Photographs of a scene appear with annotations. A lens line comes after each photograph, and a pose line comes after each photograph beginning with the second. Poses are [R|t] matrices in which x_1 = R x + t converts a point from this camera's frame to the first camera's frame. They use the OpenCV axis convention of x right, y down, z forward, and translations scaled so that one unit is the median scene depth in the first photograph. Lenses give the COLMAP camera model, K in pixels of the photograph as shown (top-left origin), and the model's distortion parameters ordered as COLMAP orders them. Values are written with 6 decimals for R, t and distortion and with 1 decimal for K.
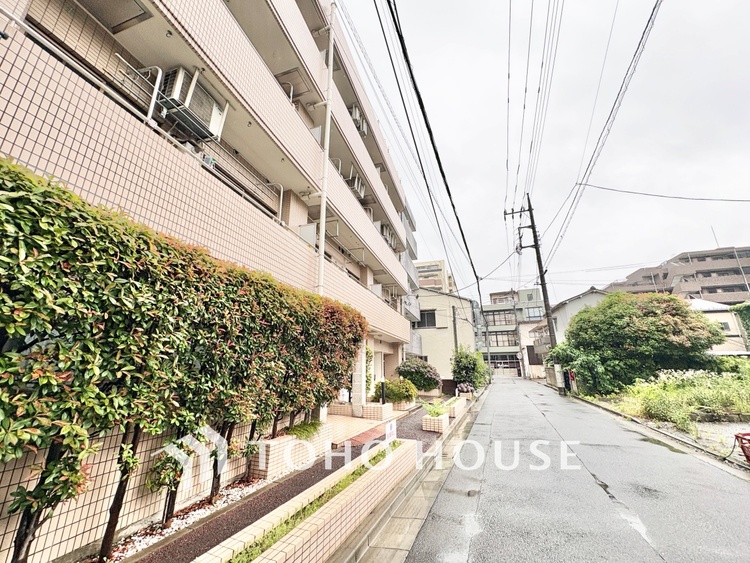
lens RADIAL K [[300.1, 0, 376.2], [0, 300.1, 281.6], [0, 0, 1]] dist [-0.000798, 0.000295]
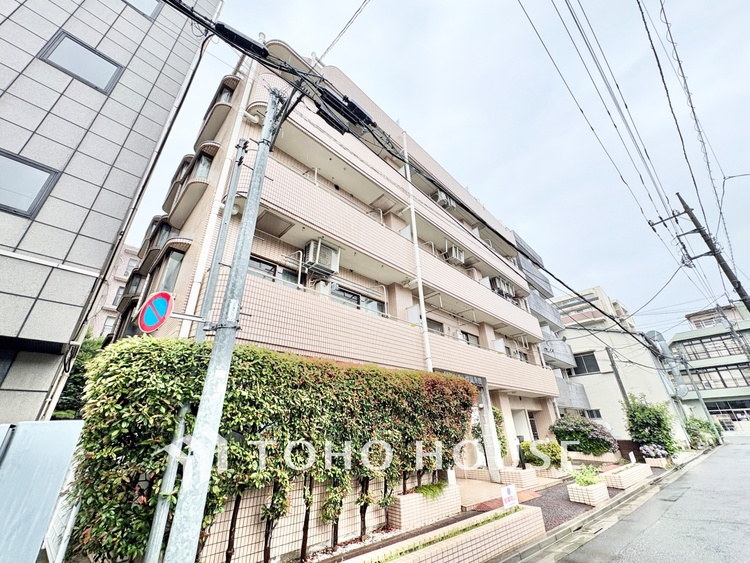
lens RADIAL K [[300.1, 0, 375.2], [0, 300.1, 280.8], [0, 0, 1]] dist [-0.000798, 0.000295]
pose [[0.882417, -0.231031, -0.409835, 0.296620], [0.155800, 0.965469, -0.208798, -0.105761], [0.443921, 0.120395, 0.887941, -0.296926]]
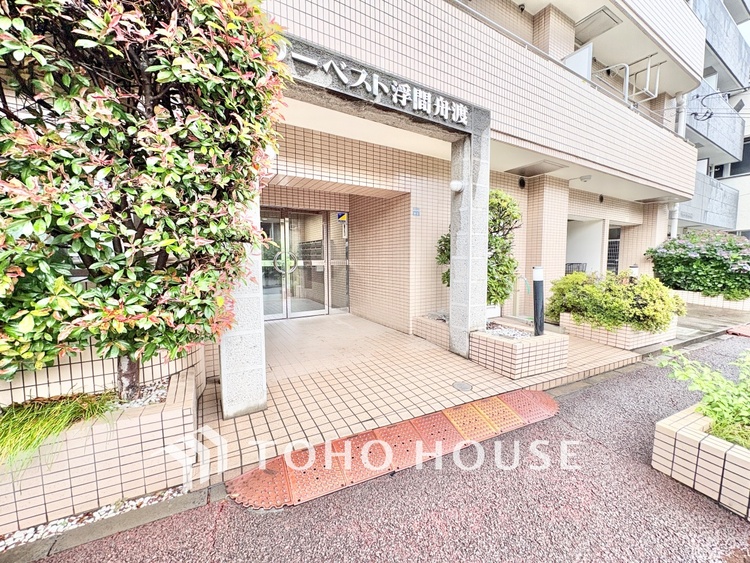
lens RADIAL K [[300.1, 0, 376.4], [0, 300.1, 282.9], [0, 0, 1]] dist [-0.000798, 0.000295]
pose [[0.743484, 0.054743, -0.666509, 0.265817], [0.188040, 0.939322, 0.286908, 0.426425], [0.641773, -0.338642, 0.688077, 1.356010]]
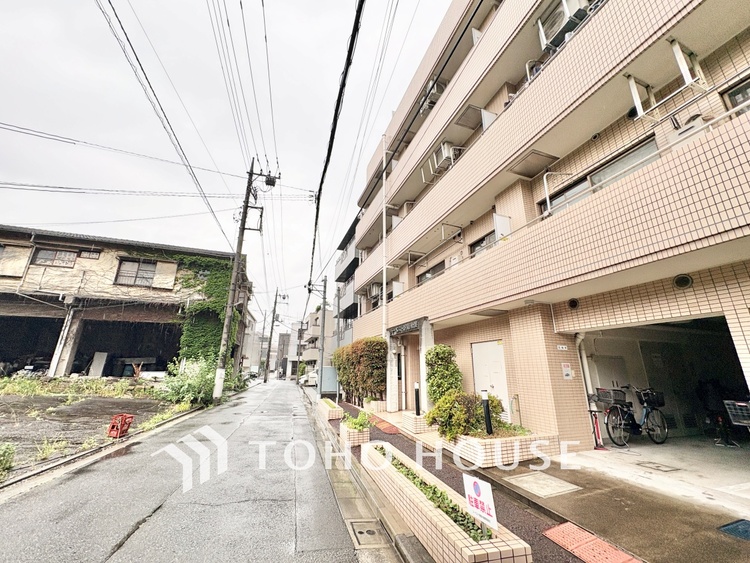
lens RADIAL K [[300.1, 0, 375.4], [0, 300.1, 282.5], [0, 0, 1]] dist [-0.000798, 0.000295]
pose [[-0.800963, -0.177556, -0.571779, 1.442516], [0.155698, 0.860382, -0.485283, 1.040166], [0.578114, -0.477719, -0.661490, 3.623189]]
